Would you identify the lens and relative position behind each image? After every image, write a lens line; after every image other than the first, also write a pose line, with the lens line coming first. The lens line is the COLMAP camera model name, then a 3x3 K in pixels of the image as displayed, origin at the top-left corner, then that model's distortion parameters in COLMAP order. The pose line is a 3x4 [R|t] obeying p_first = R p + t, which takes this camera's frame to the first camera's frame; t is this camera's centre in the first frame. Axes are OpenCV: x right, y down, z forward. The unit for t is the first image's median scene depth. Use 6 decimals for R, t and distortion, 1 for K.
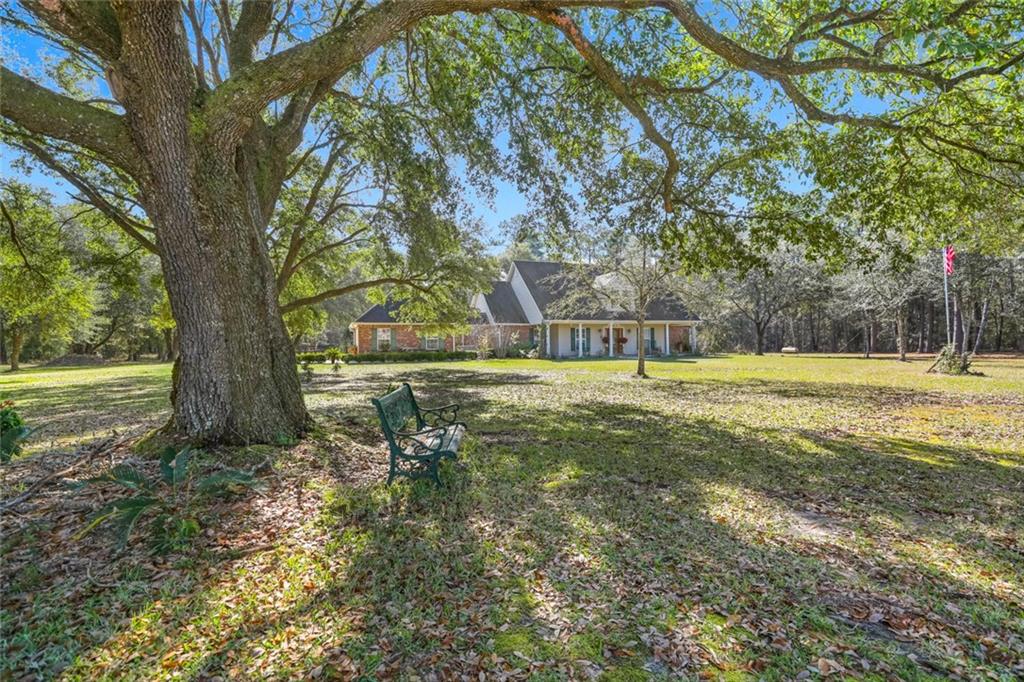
lens RADIAL K [[483.5, 0, 511.8], [0, 483.5, 341.6], [0, 0, 1]] dist [-0.004465, -0.000076]
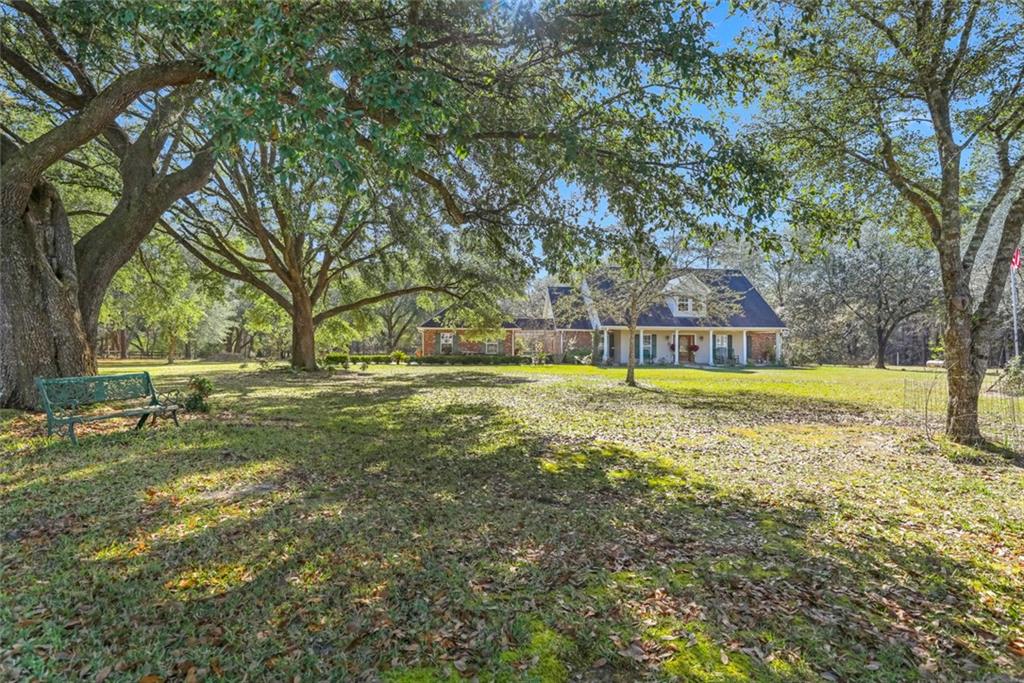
lens RADIAL K [[483.5, 0, 511.1], [0, 483.5, 340.0], [0, 0, 1]] dist [-0.004465, -0.000076]
pose [[0.965538, 0.012321, -0.259970, 0.146485], [-0.016348, 0.999777, -0.013335, 0.000172], [0.259748, 0.017126, 0.965525, -0.001551]]
